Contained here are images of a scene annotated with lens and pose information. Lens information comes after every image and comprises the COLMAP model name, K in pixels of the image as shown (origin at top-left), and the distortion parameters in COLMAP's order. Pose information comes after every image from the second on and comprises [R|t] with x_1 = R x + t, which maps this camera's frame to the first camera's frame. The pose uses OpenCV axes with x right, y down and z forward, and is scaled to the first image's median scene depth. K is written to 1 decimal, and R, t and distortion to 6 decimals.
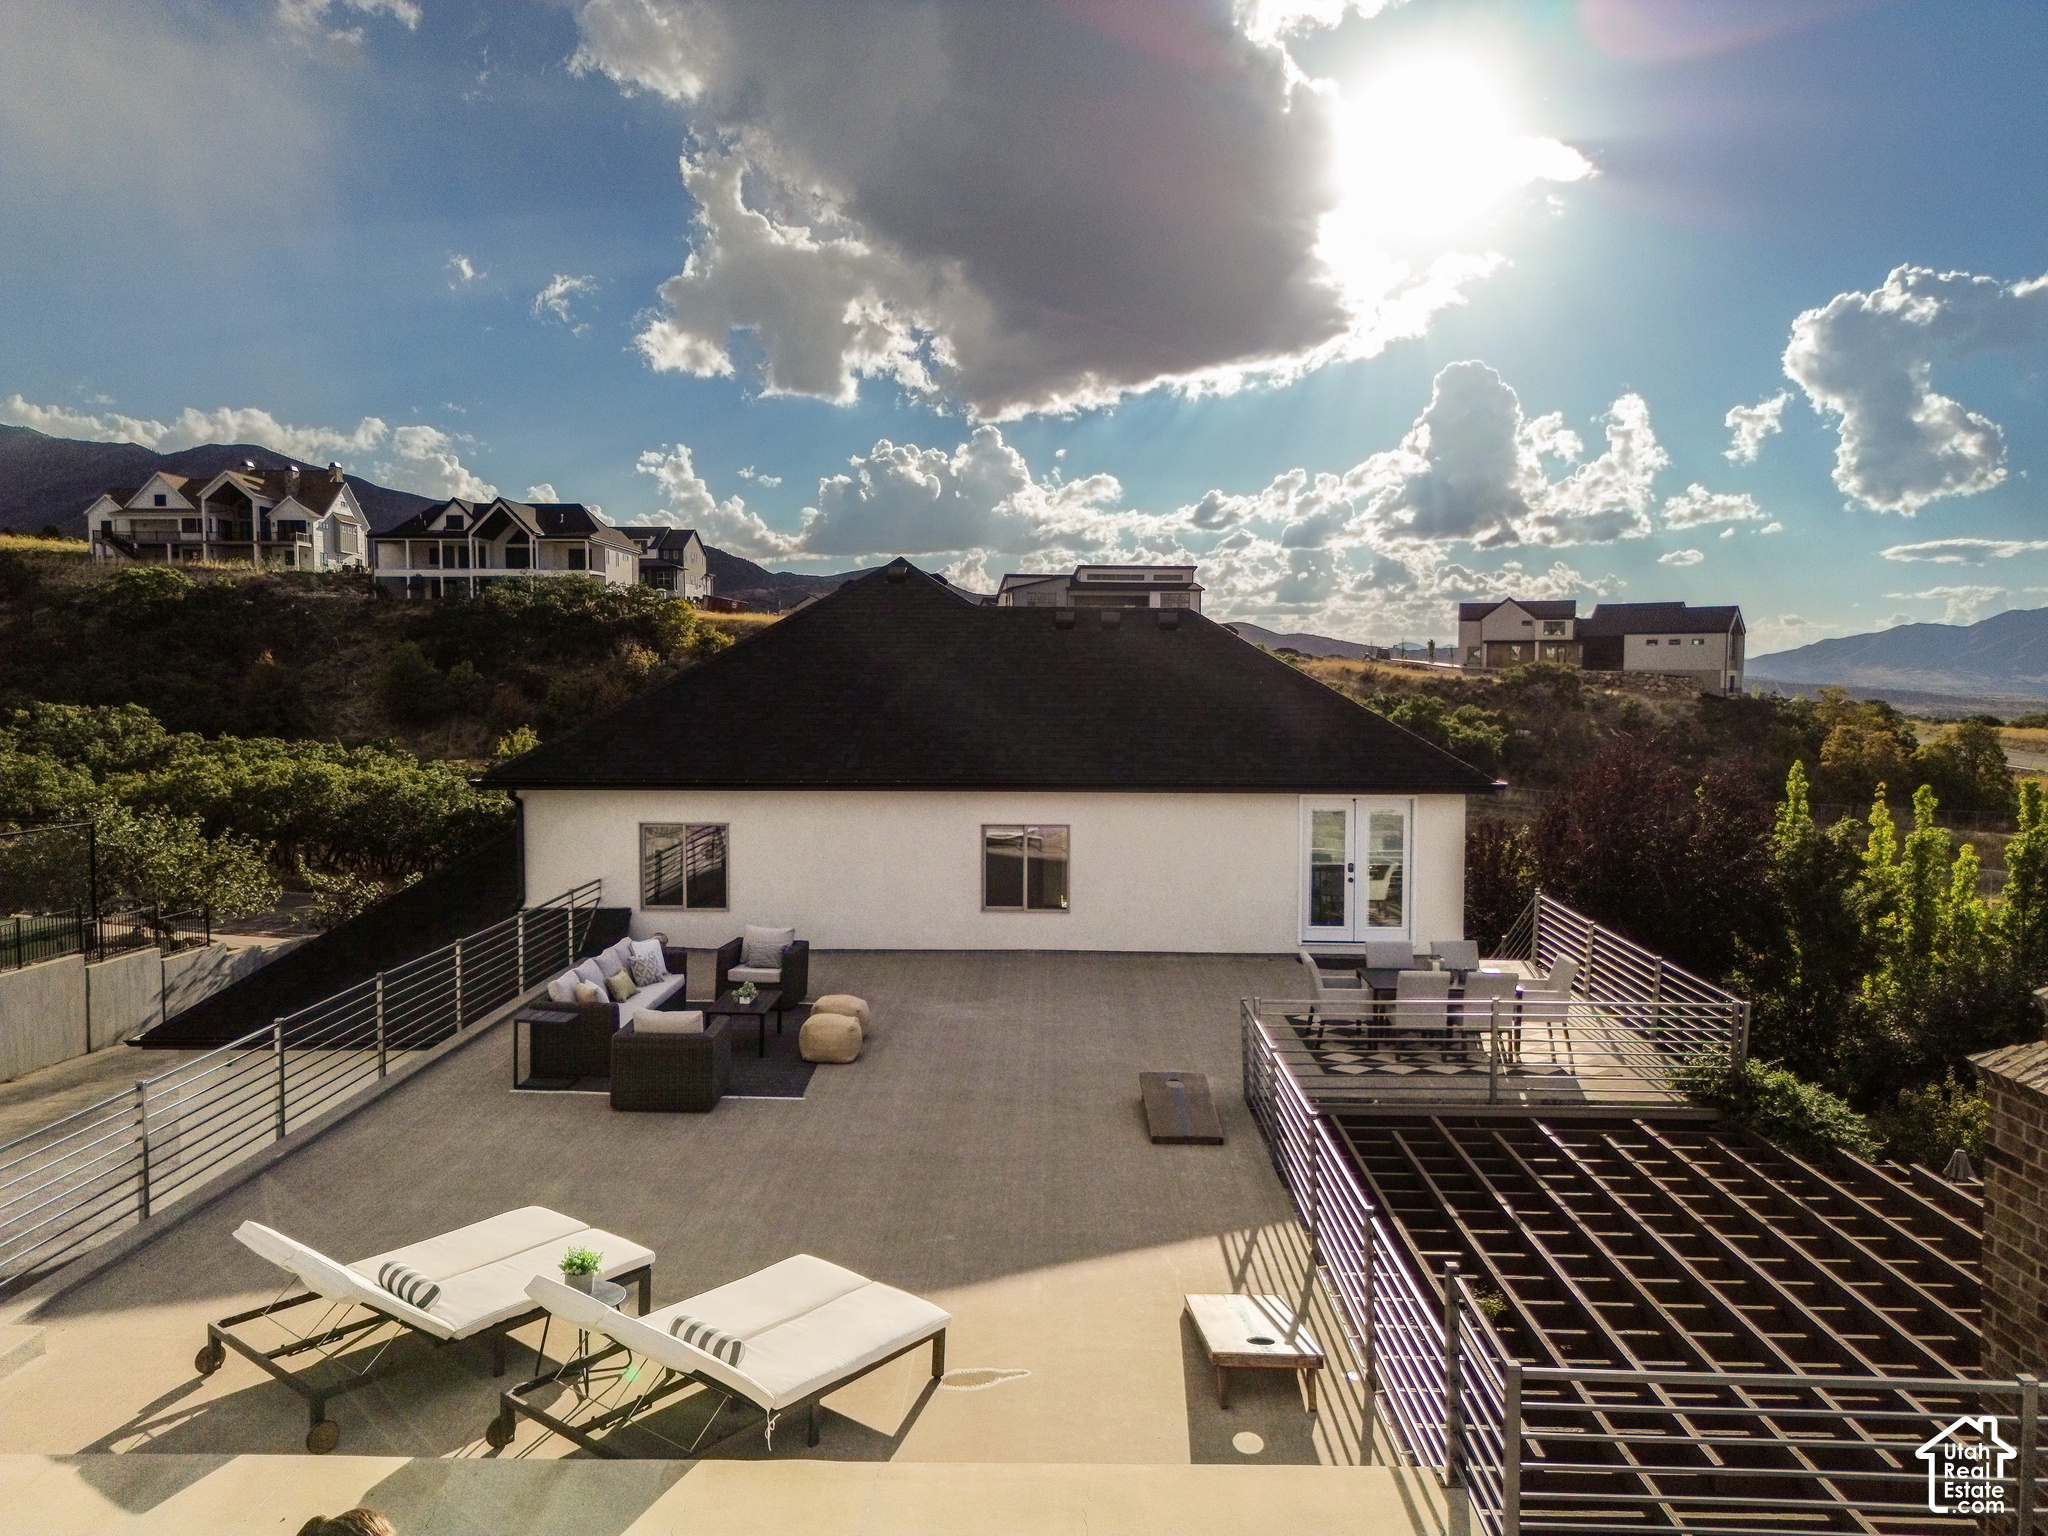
lens RADIAL K [[1458.9, 0, 1028.9], [0, 1458.9, 768.2], [0, 0, 1]] dist [0.033414, -0.005287]
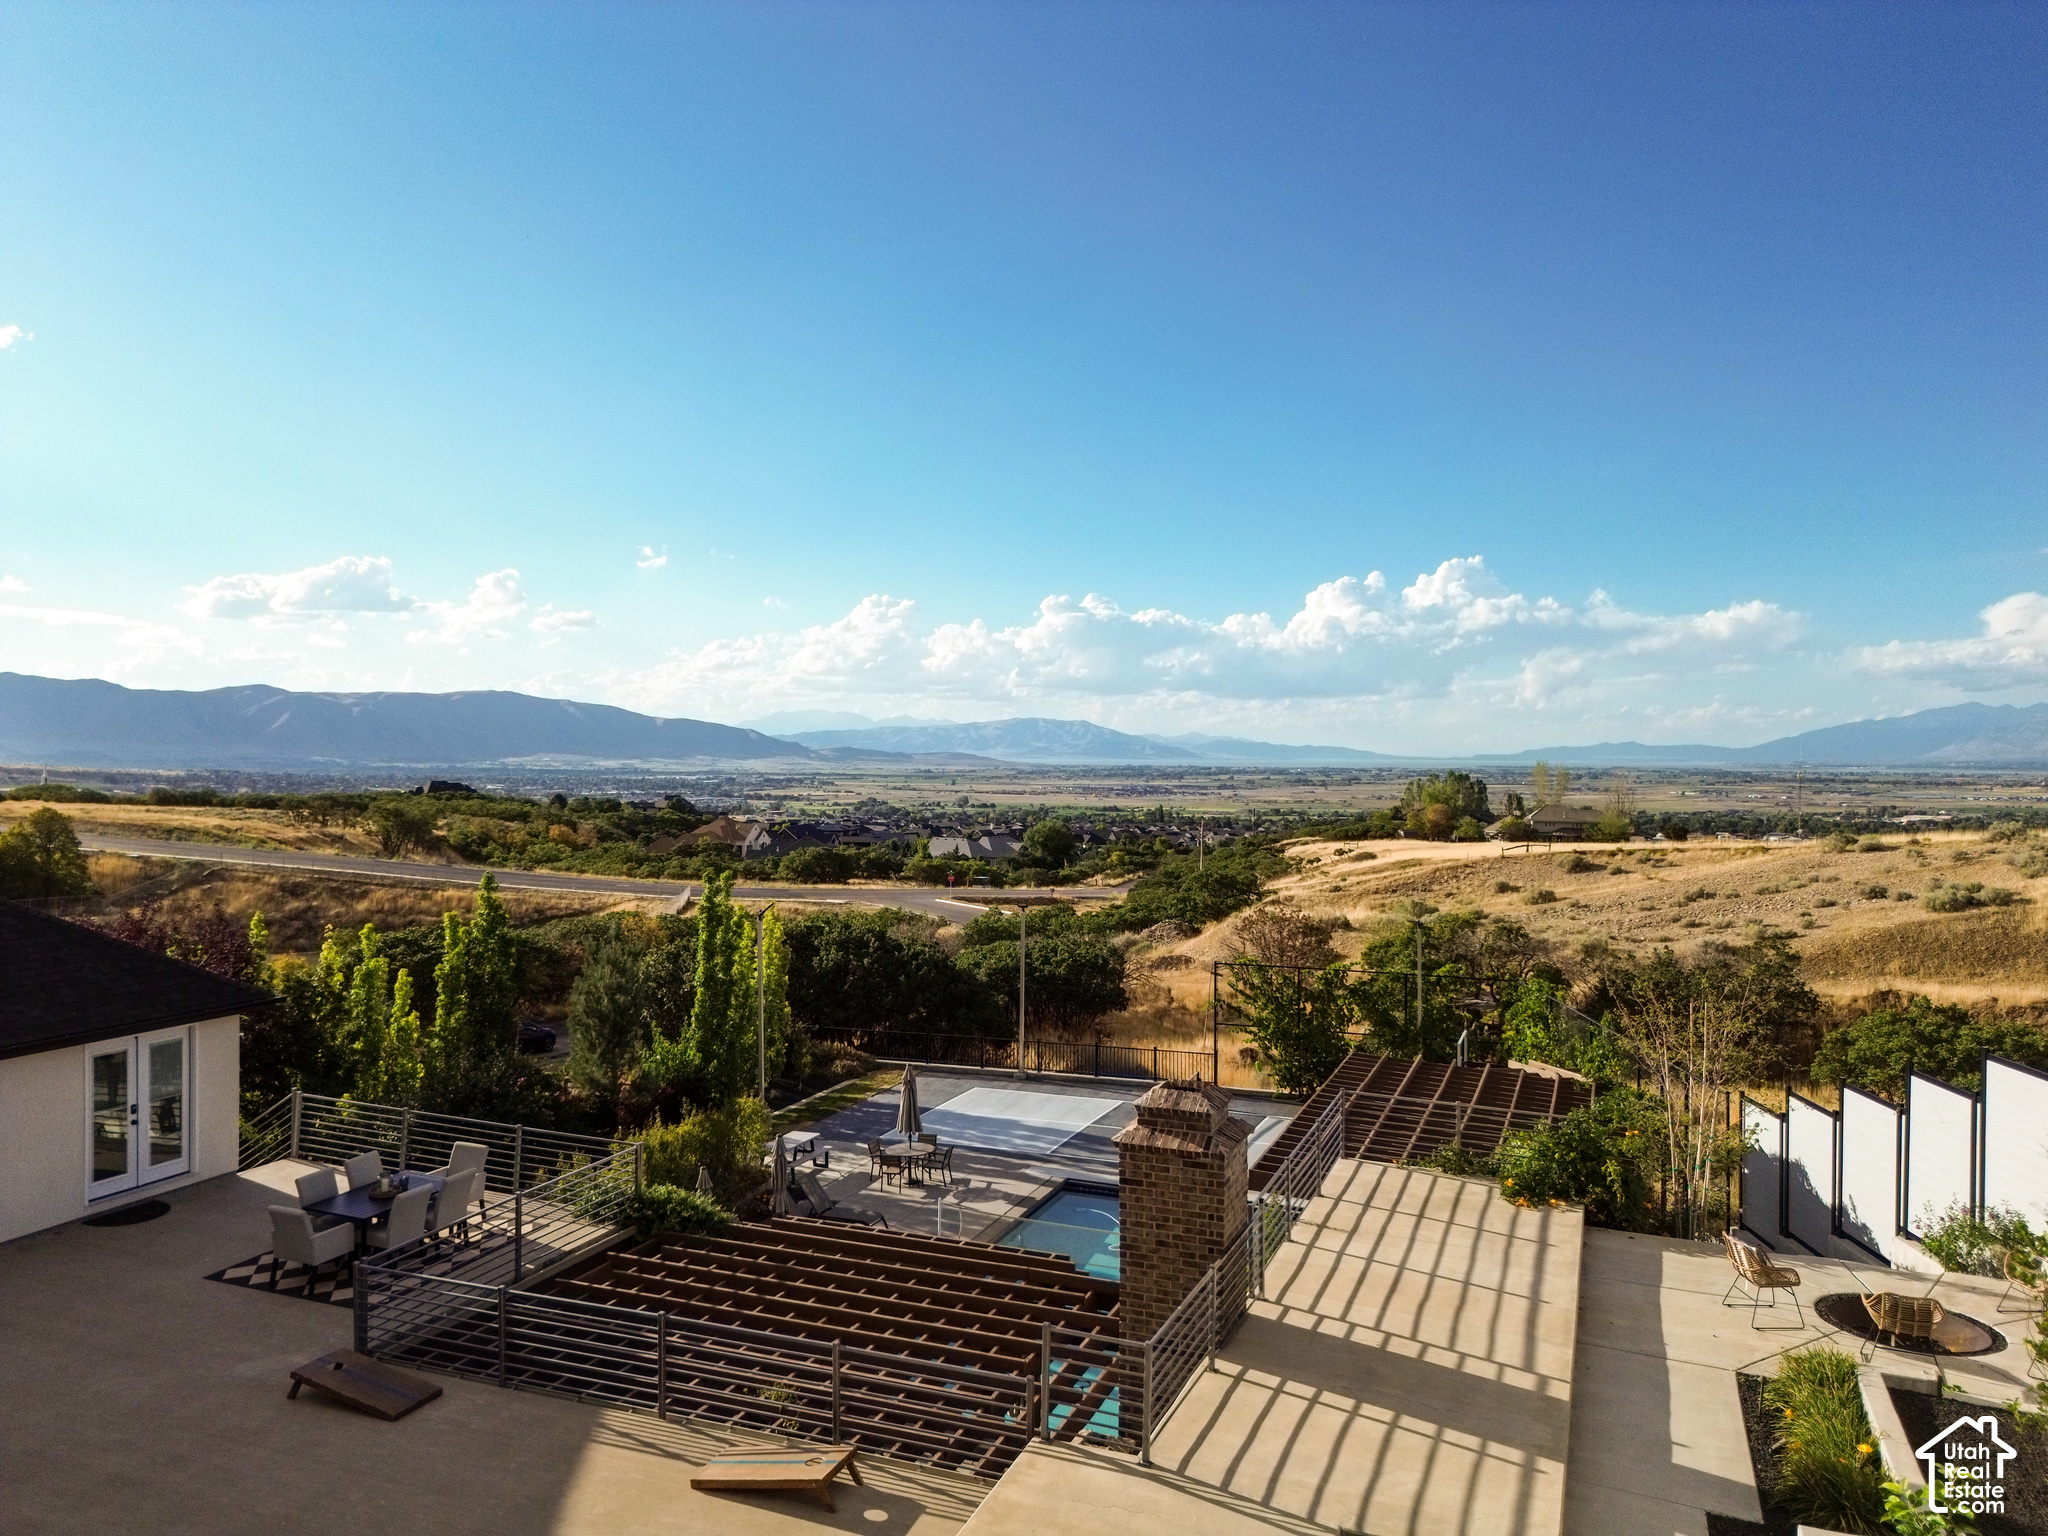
lens RADIAL K [[1458.9, 0, 1038.2], [0, 1458.9, 760.7], [0, 0, 1]] dist [0.033414, -0.005287]
pose [[0.348501, -0.009727, 0.937258, -0.471986], [0.054648, 0.998456, -0.009958, -0.116278], [-0.935714, 0.054690, 0.348495, 0.102768]]
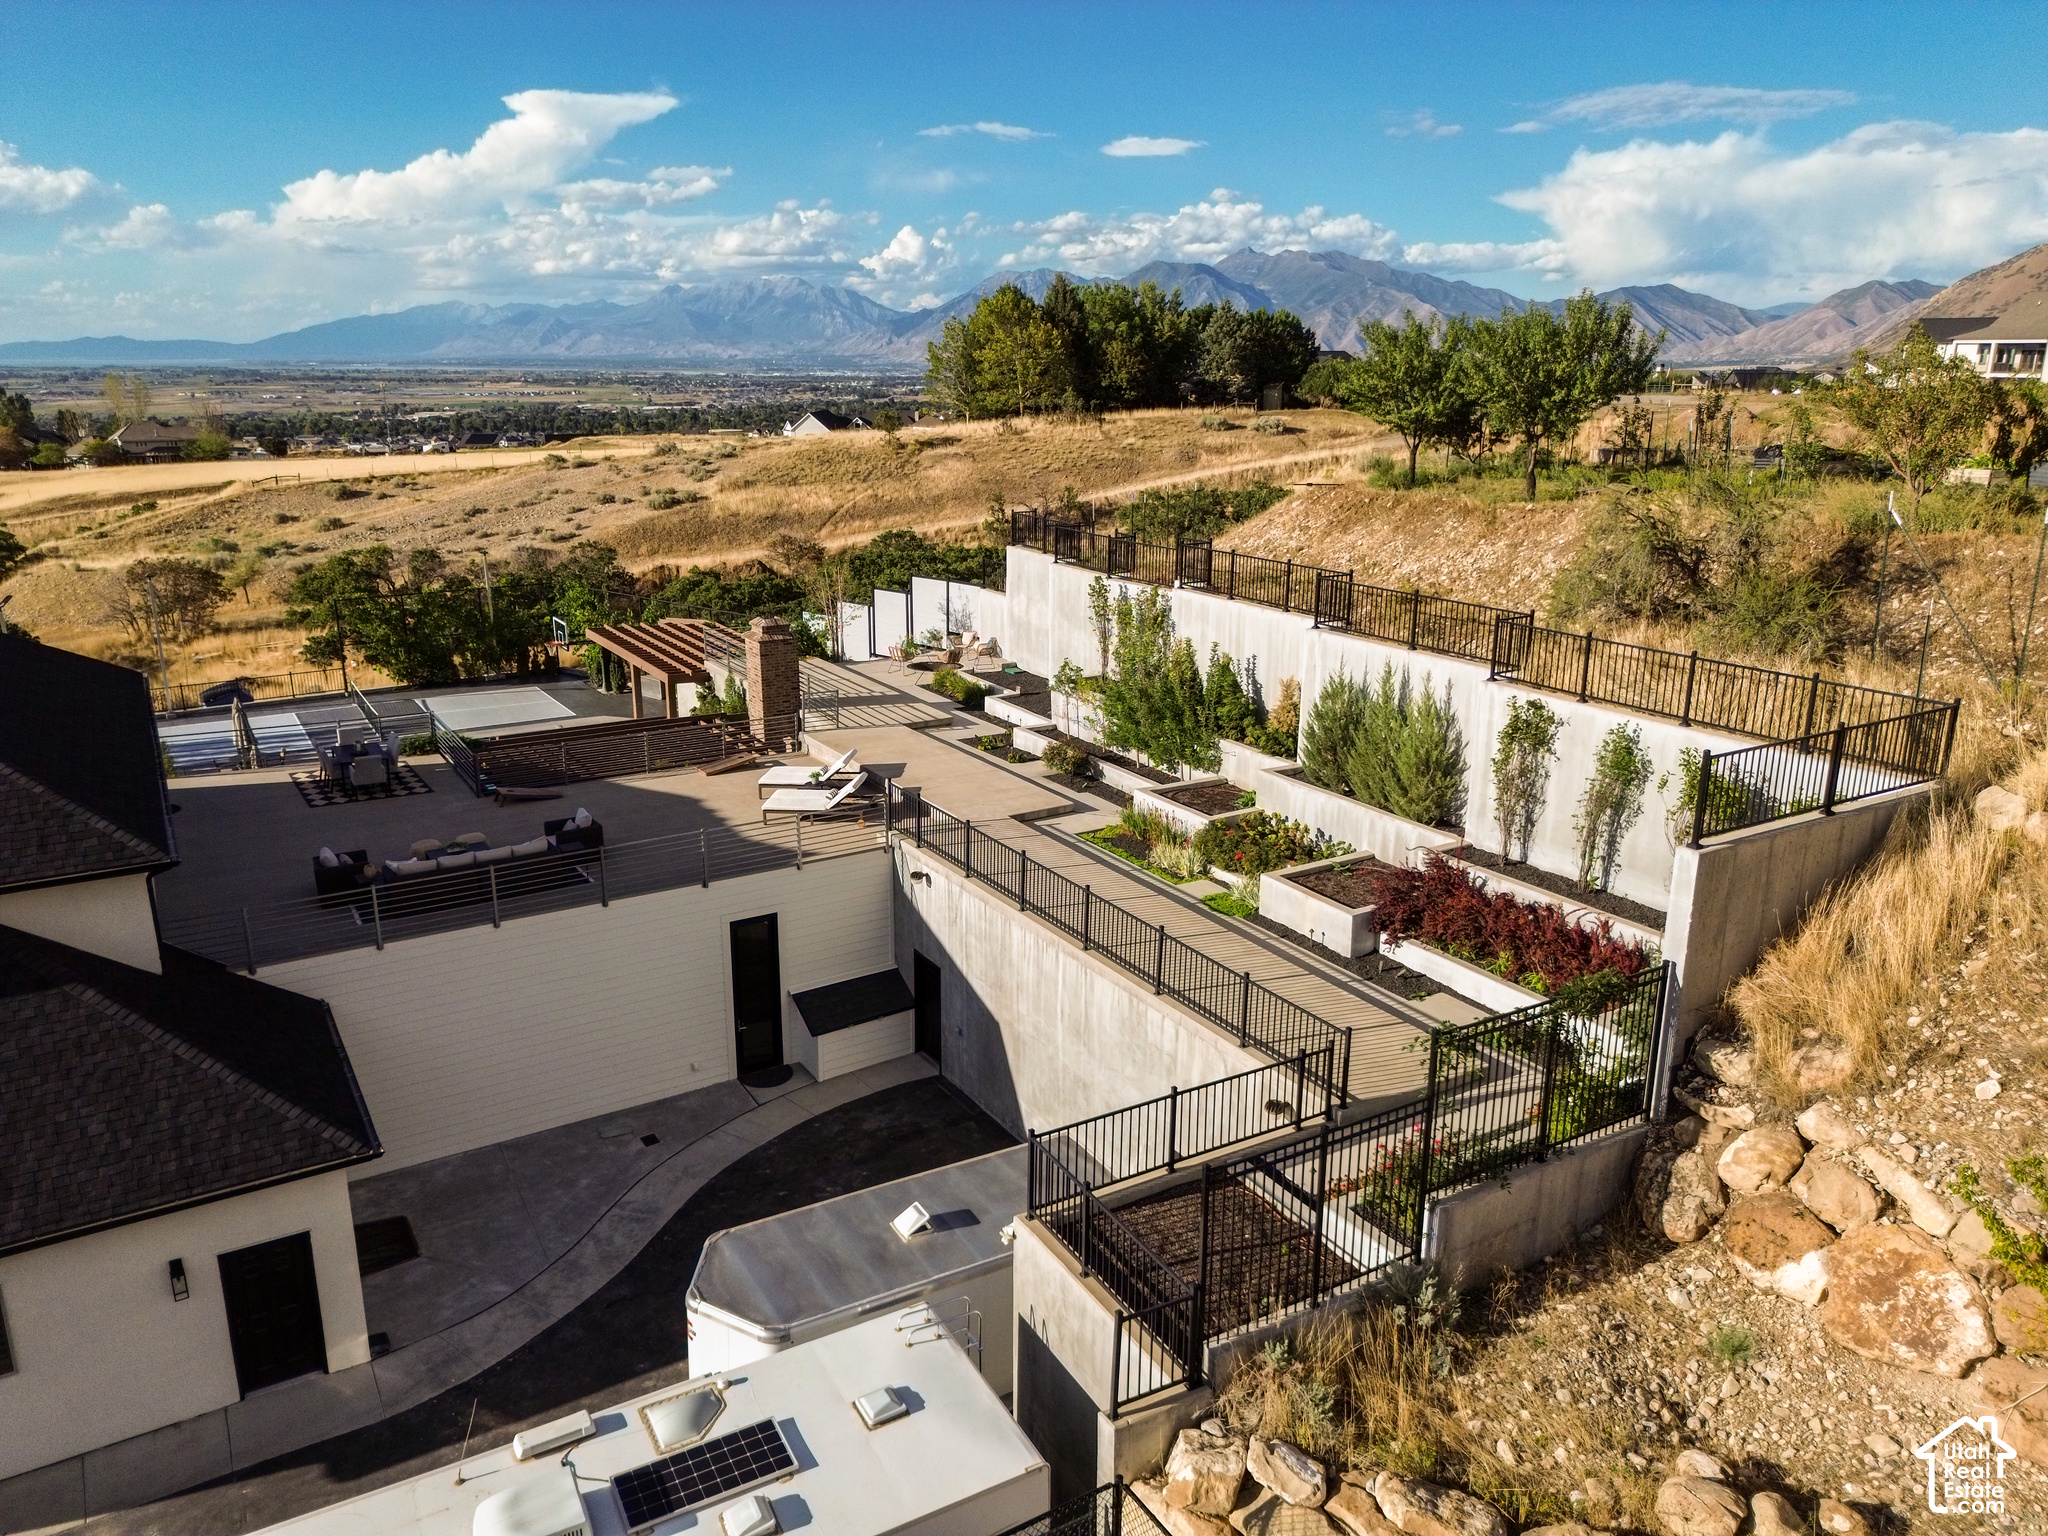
lens RADIAL K [[1458.9, 0, 1021.4], [0, 1458.9, 765.4], [0, 0, 1]] dist [0.033414, -0.005287]
pose [[-0.534363, -0.234451, 0.812089, -1.493658], [0.049304, 0.950481, 0.306847, -0.334163], [-0.843816, 0.204007, -0.496342, 0.987854]]
